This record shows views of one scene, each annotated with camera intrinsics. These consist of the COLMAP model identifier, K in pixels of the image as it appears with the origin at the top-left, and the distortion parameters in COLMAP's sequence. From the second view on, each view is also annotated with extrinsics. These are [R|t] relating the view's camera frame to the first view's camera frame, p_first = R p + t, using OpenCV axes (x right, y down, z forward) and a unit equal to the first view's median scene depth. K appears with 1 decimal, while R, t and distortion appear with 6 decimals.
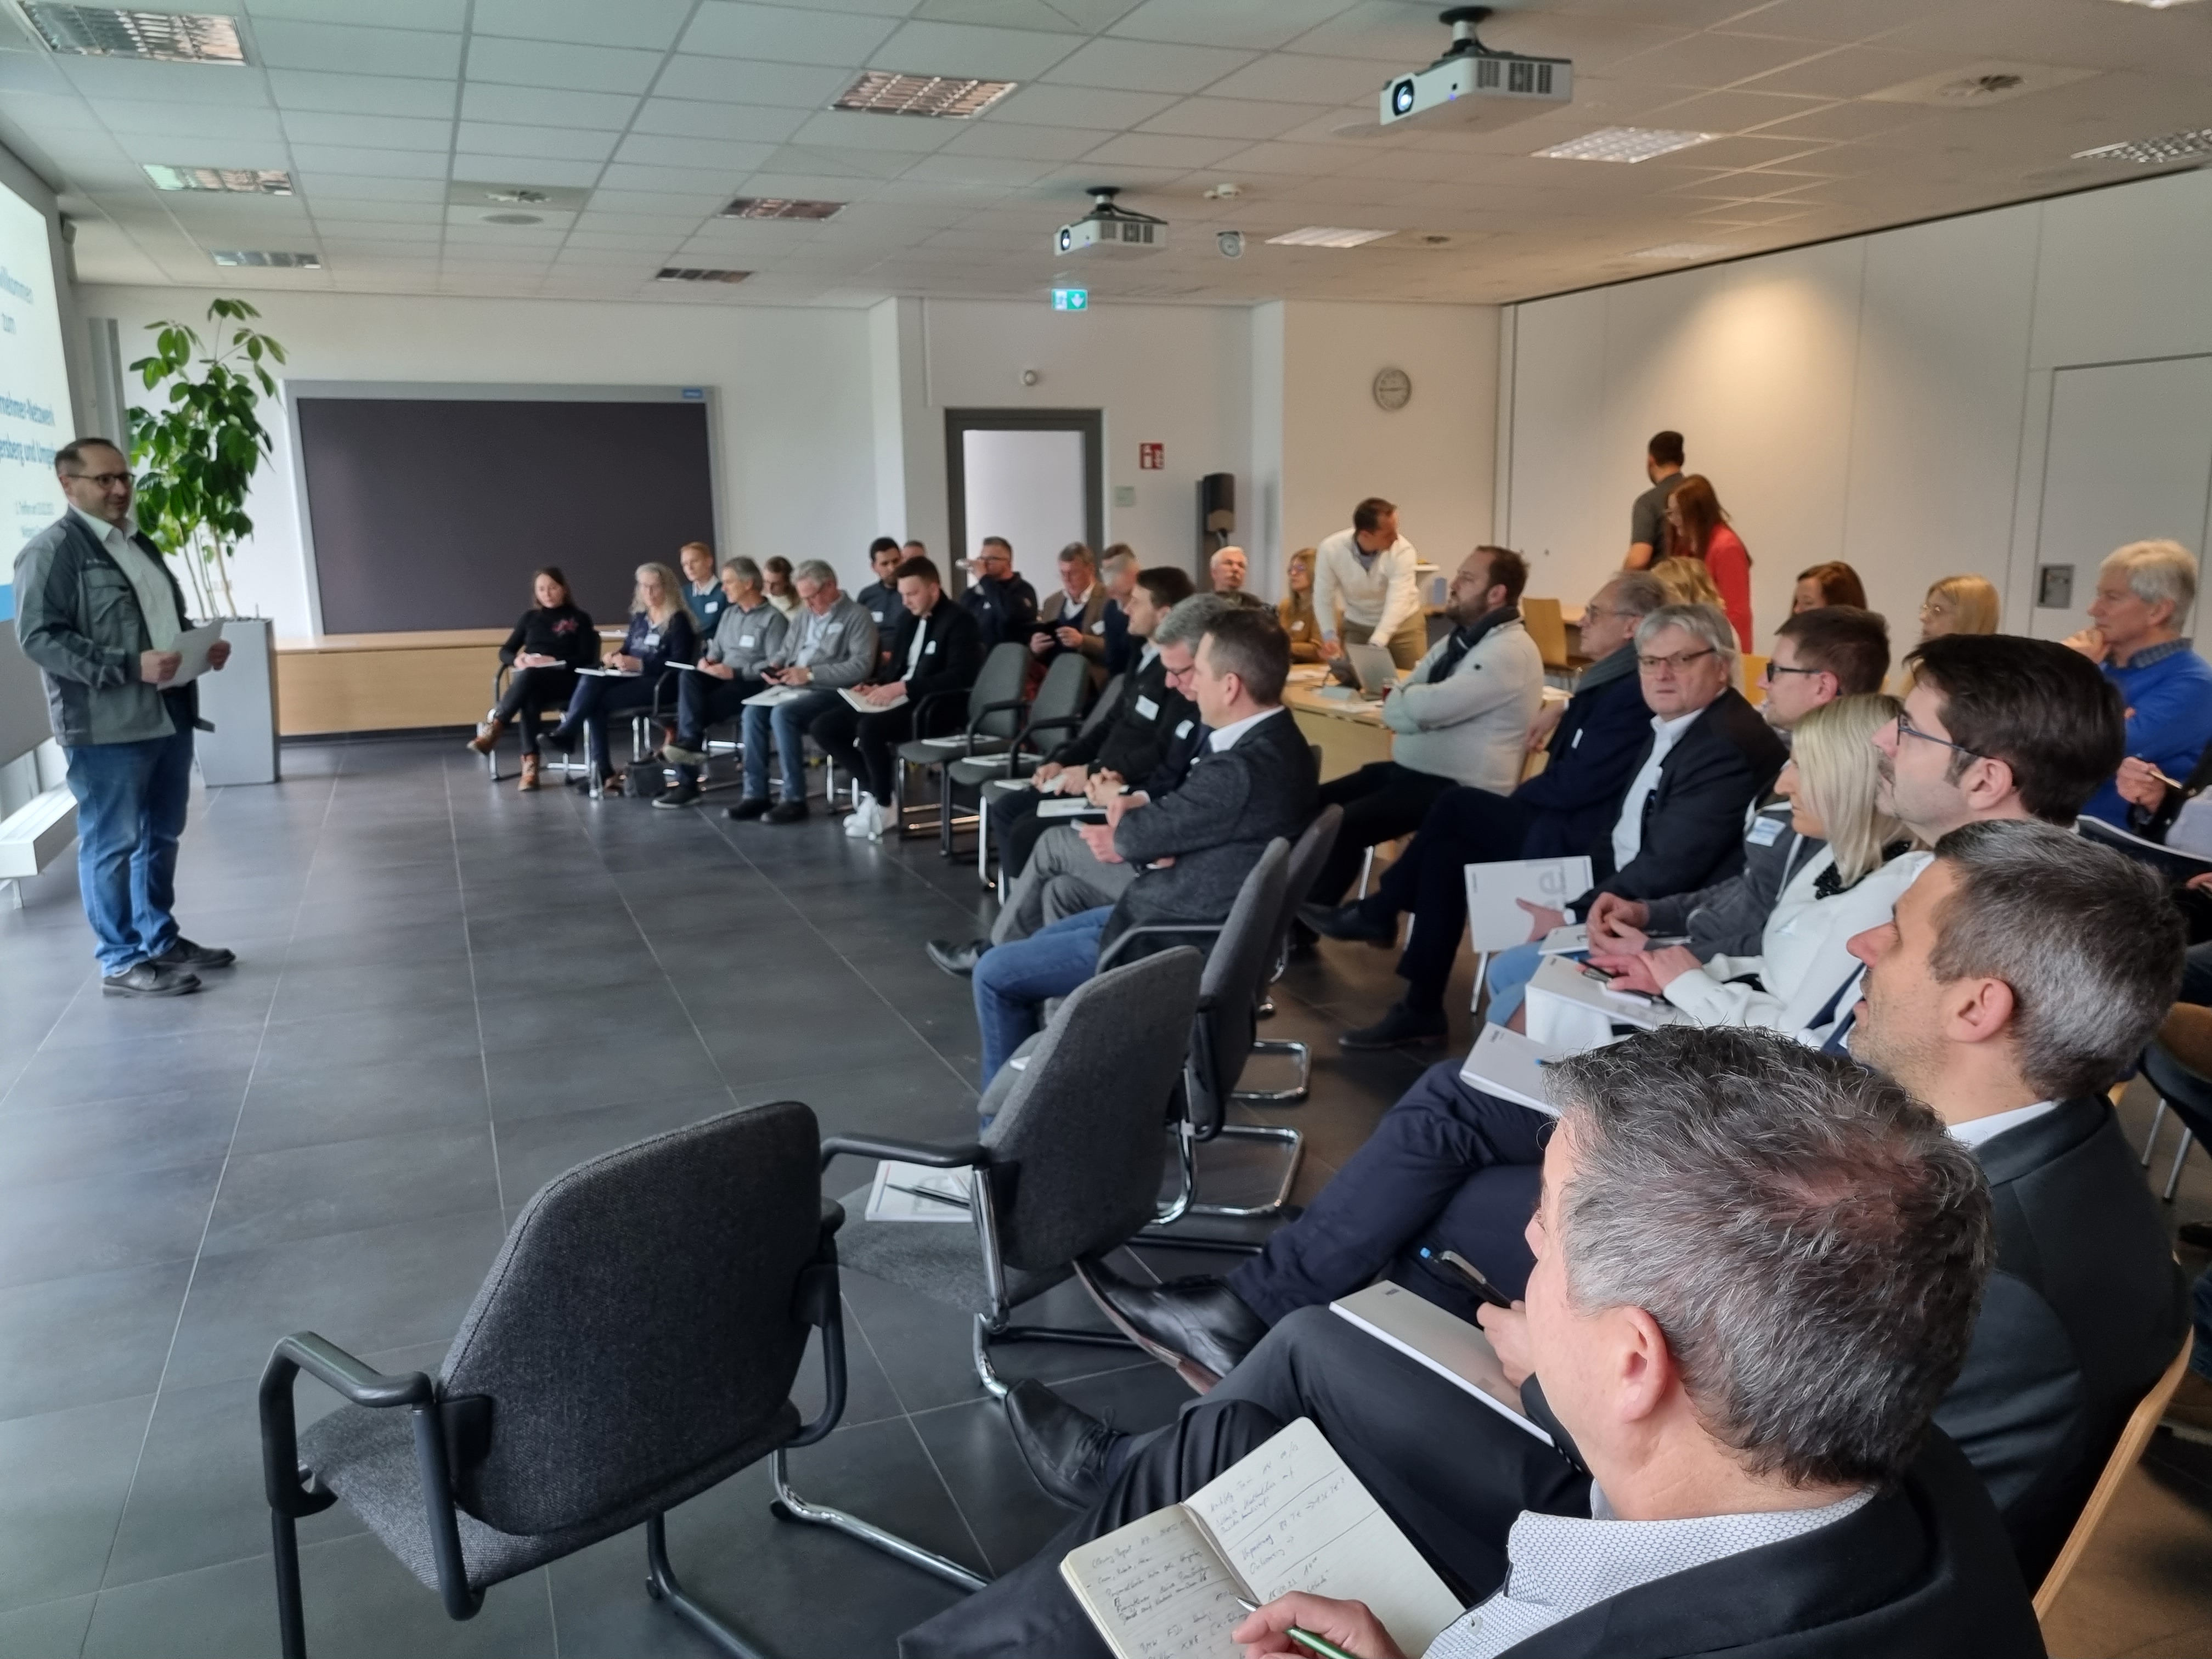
lens RADIAL K [[1677.9, 0, 1103.1], [0, 1677.9, 846.2], [0, 0, 1]] dist [0.076601, -0.065415]
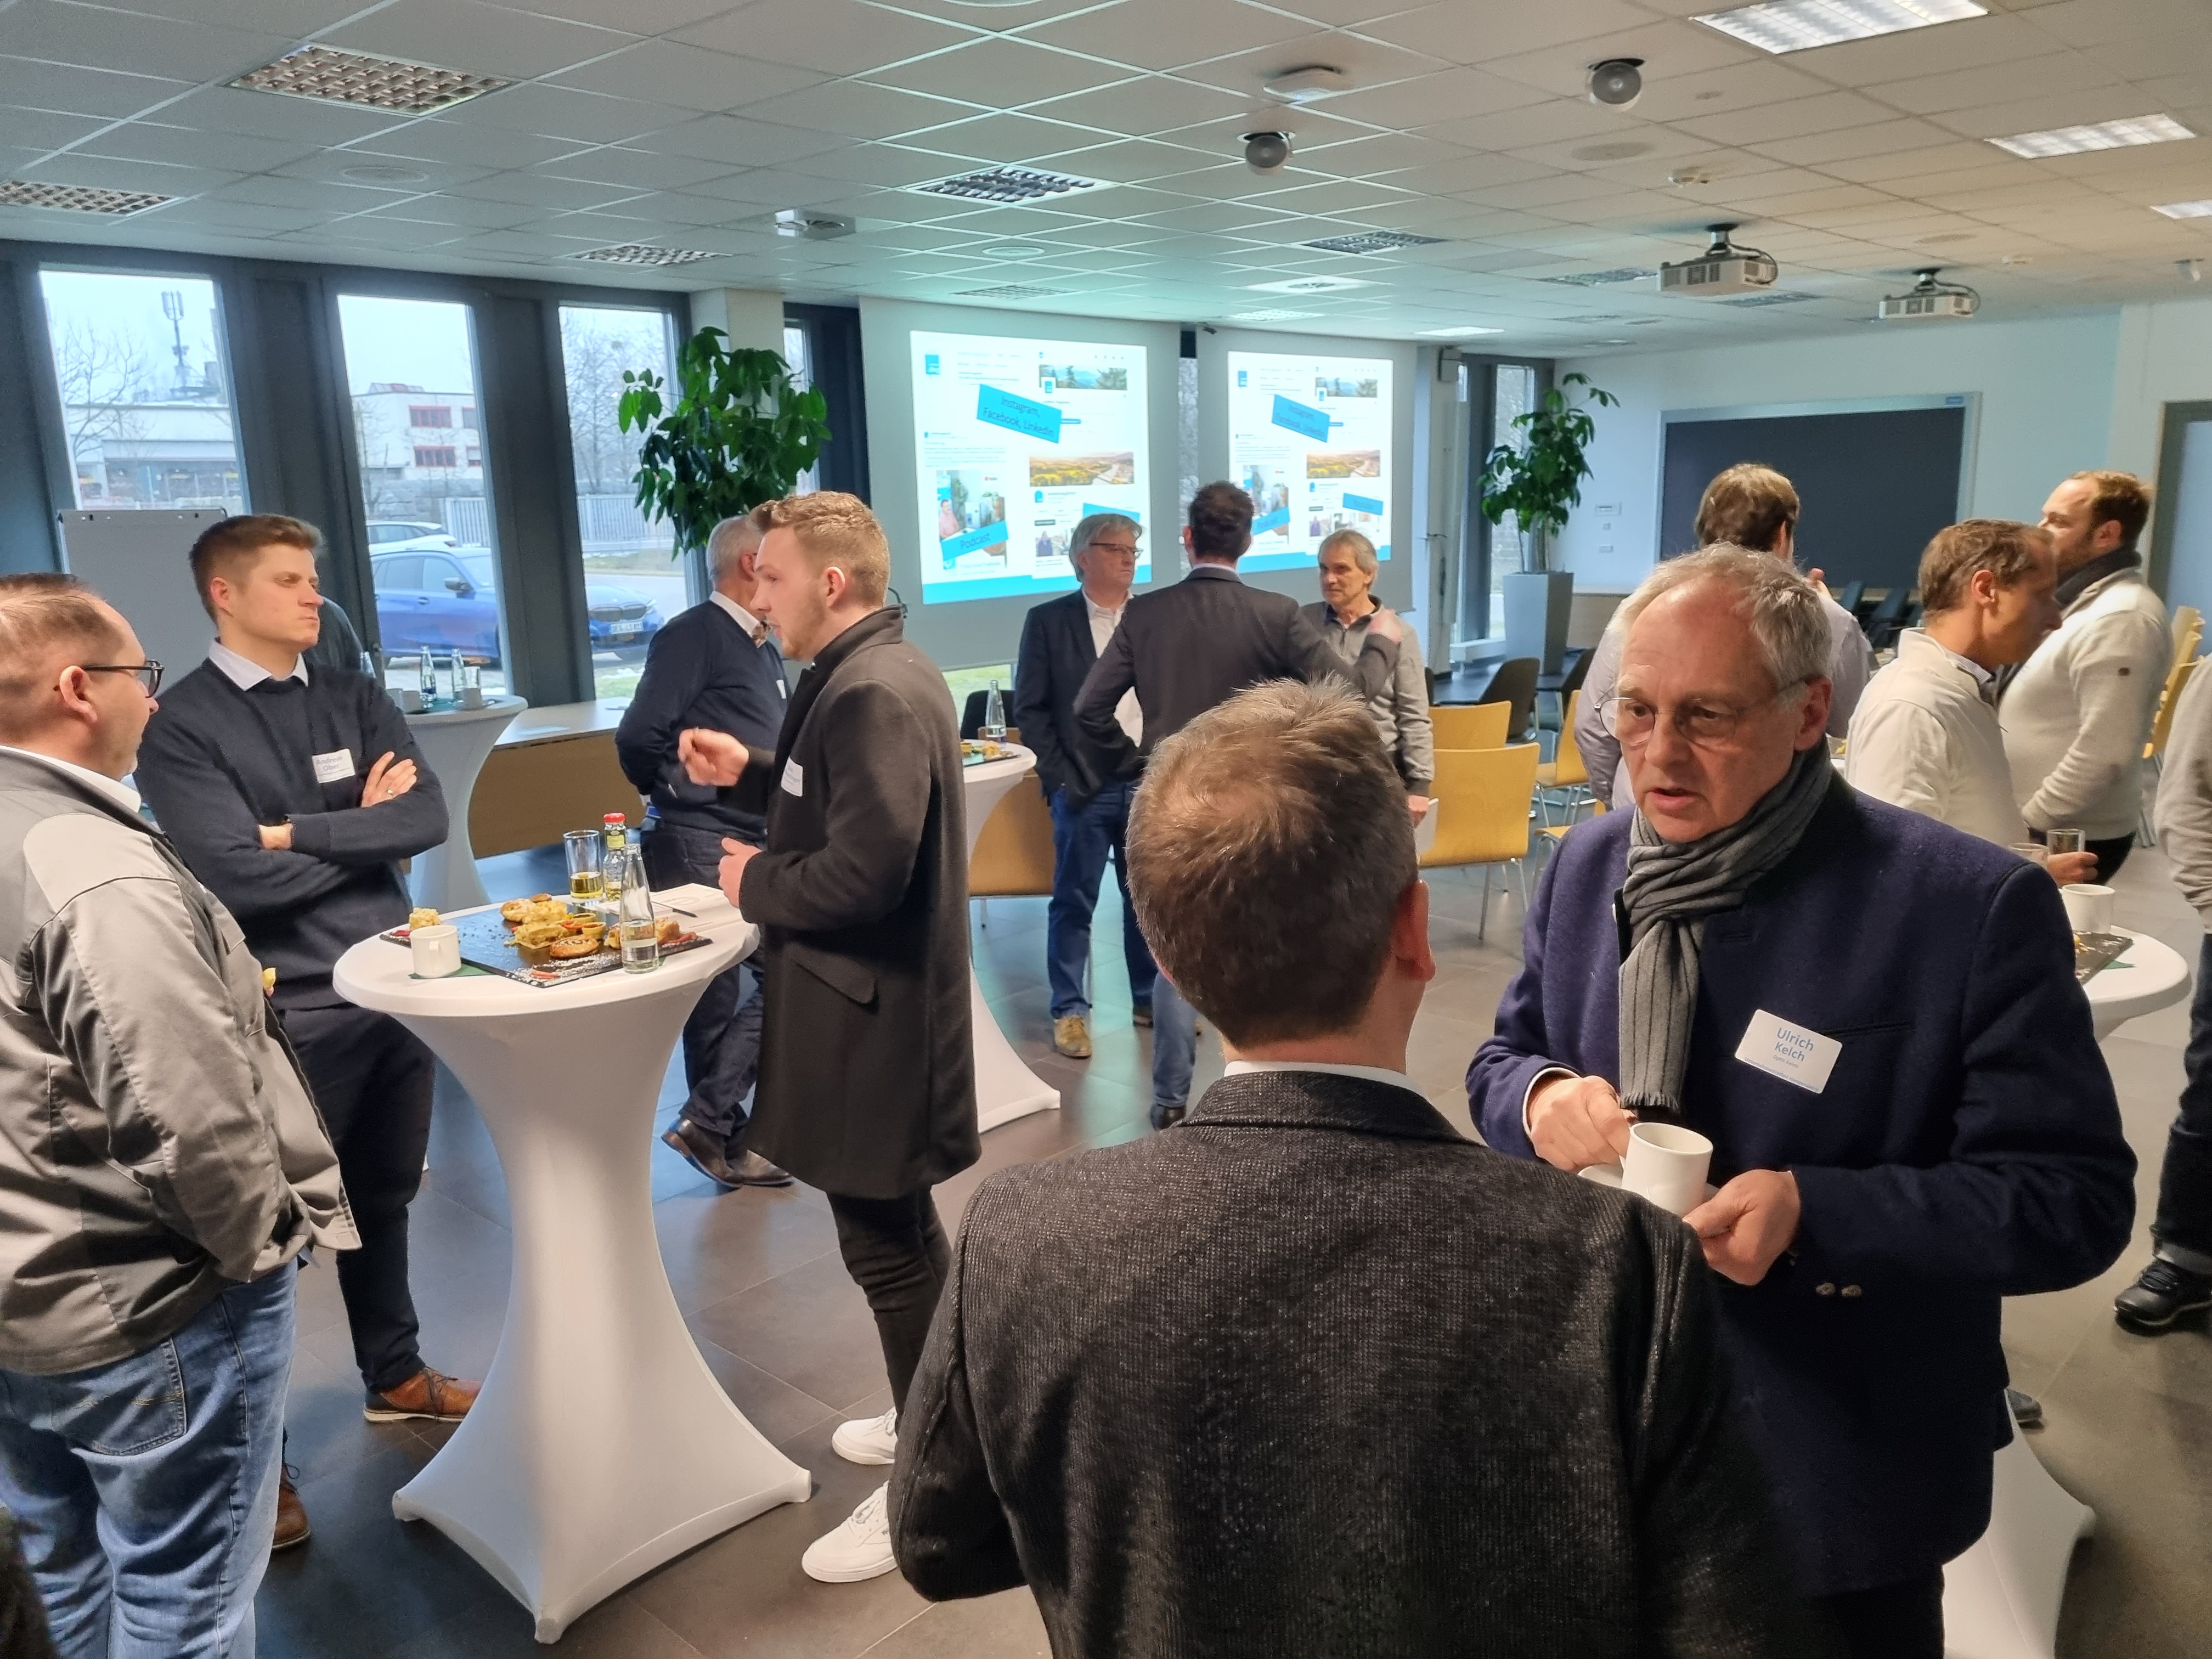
lens RADIAL K [[1677.9, 0, 1103.1], [0, 1677.9, 846.2], [0, 0, 1]] dist [0.076601, -0.065415]
pose [[0.430459, 0.195003, -0.881294, 0.826040], [-0.161339, 0.977282, 0.137438, -0.032551], [0.888073, 0.083025, 0.452142, -0.089486]]
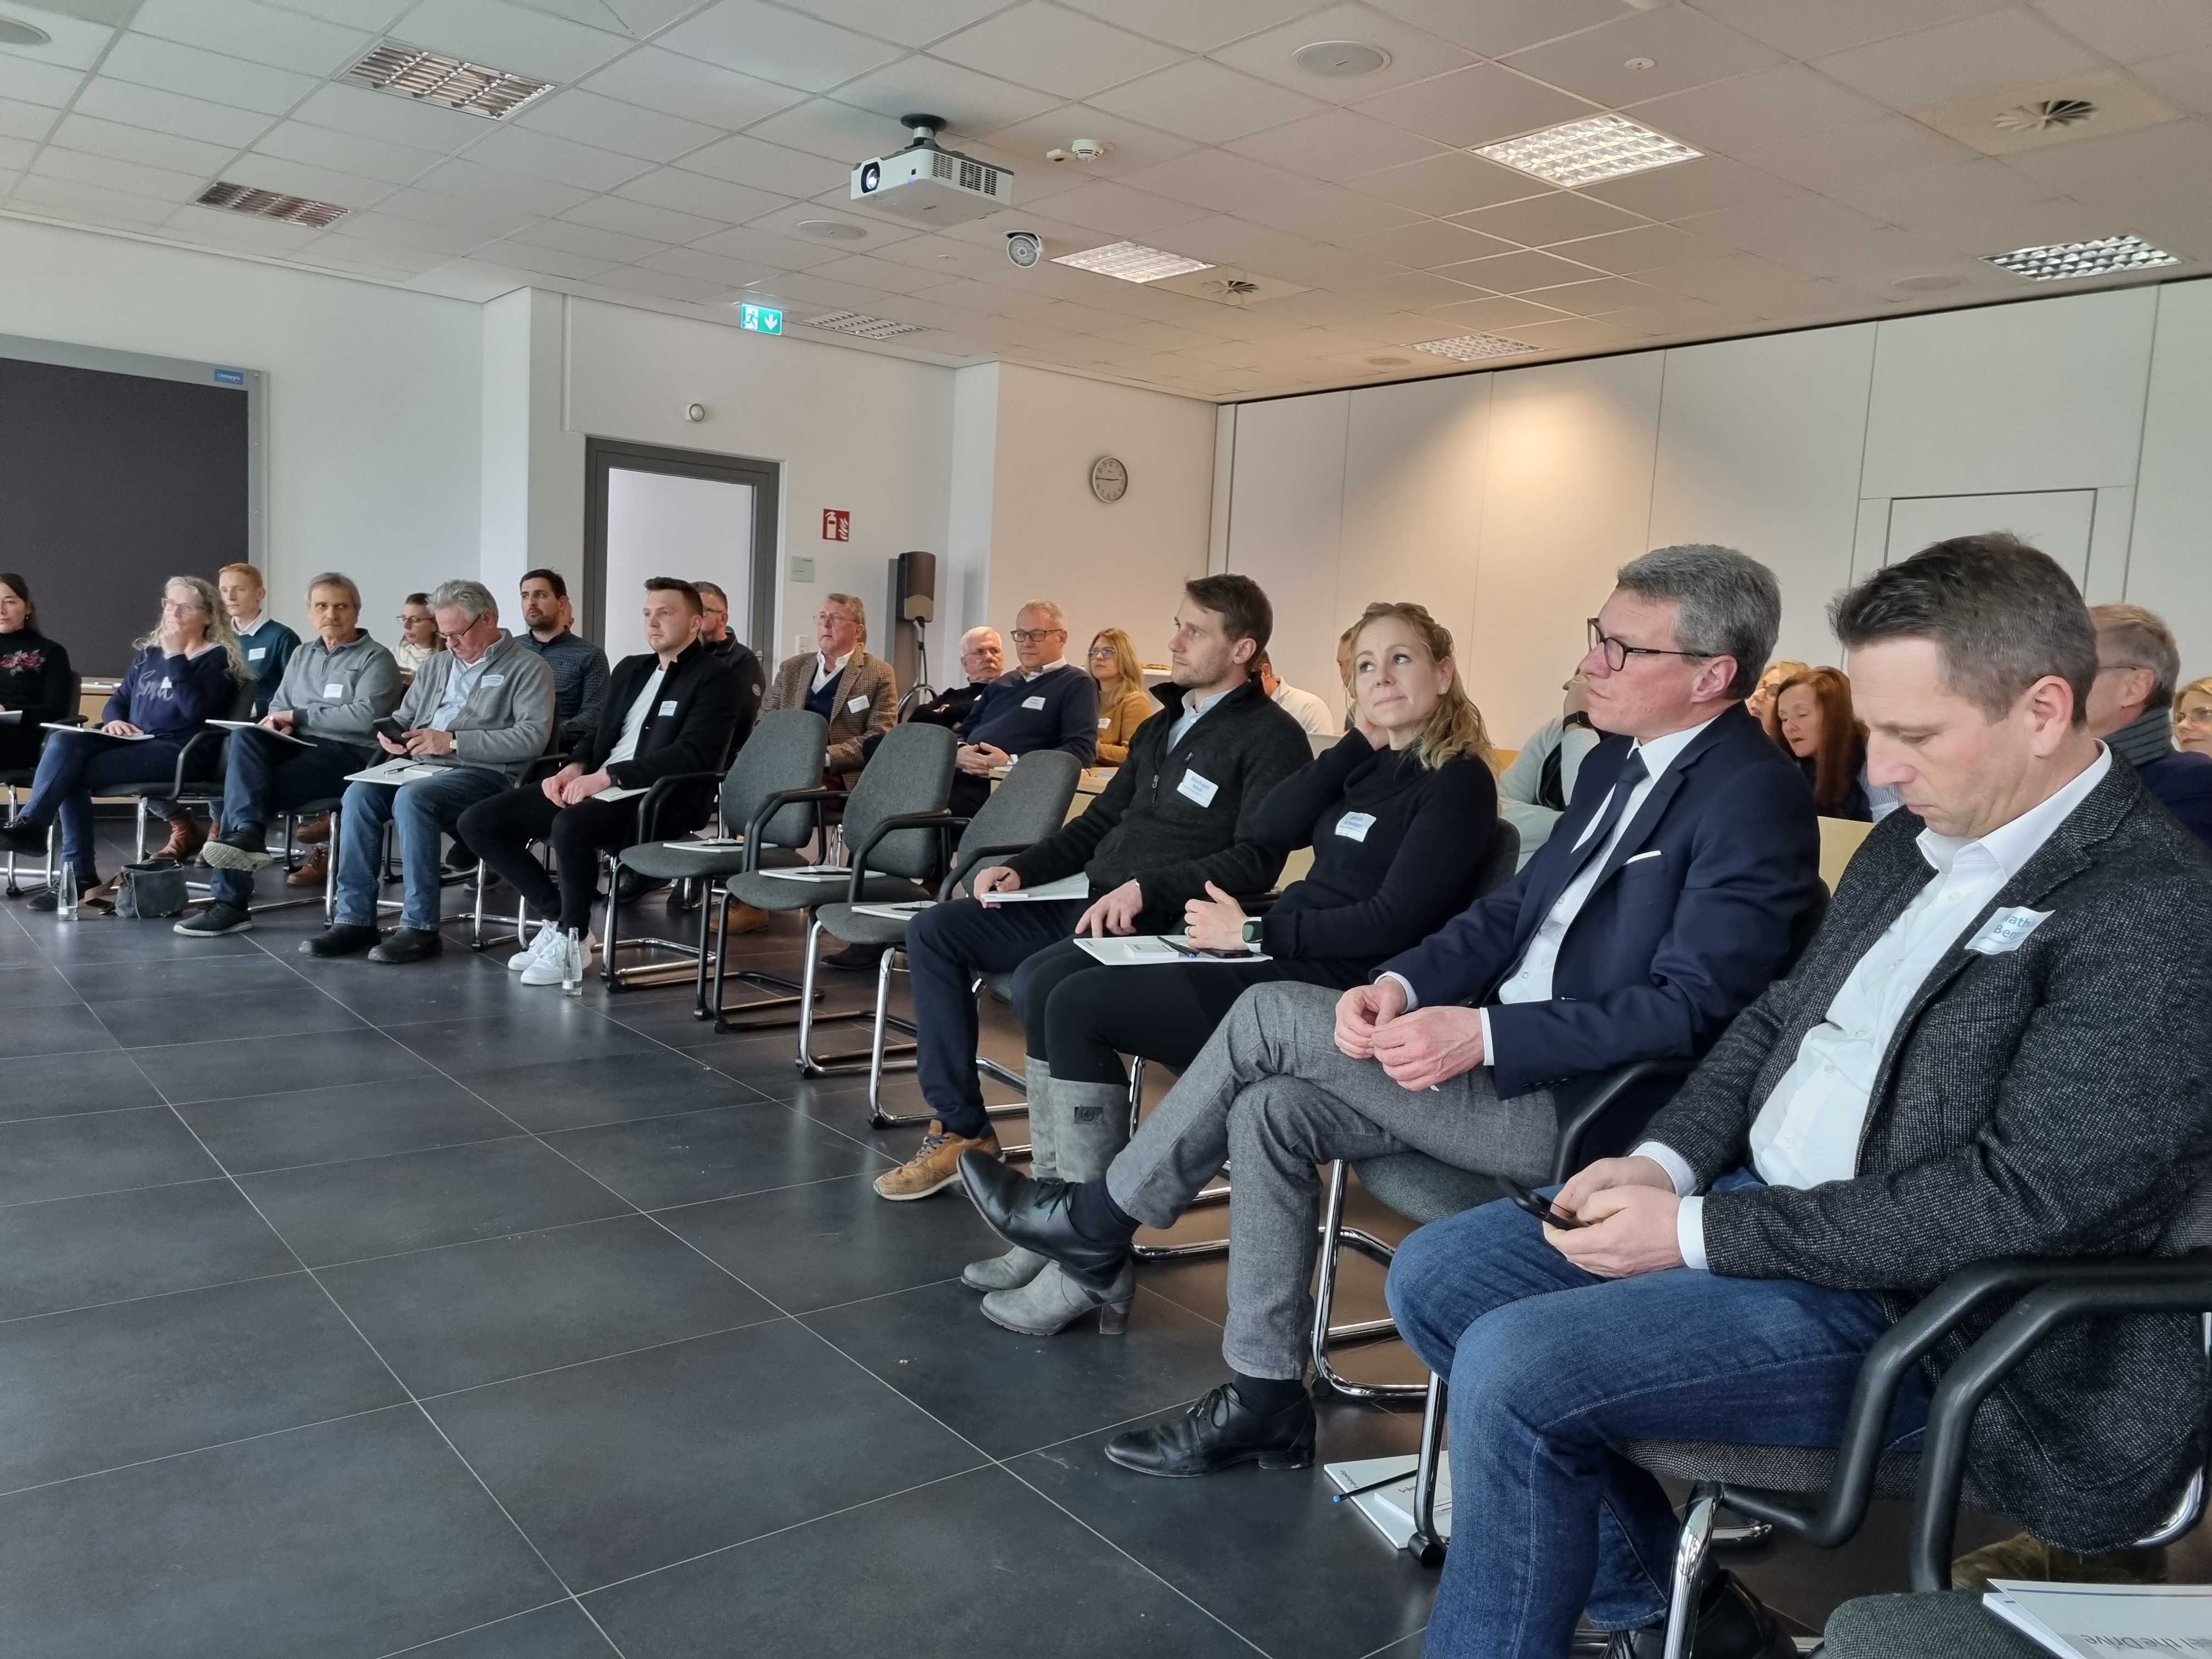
lens RADIAL K [[1653.6, 0, 1104.2], [0, 1653.6, 831.0], [0, 0, 1]] dist [0.075166, -0.063310]
pose [[0.954471, 0.040910, 0.295484, -0.112258], [-0.013463, 0.995450, -0.094332, -0.006436], [-0.297999, 0.086059, 0.950679, 0.262655]]
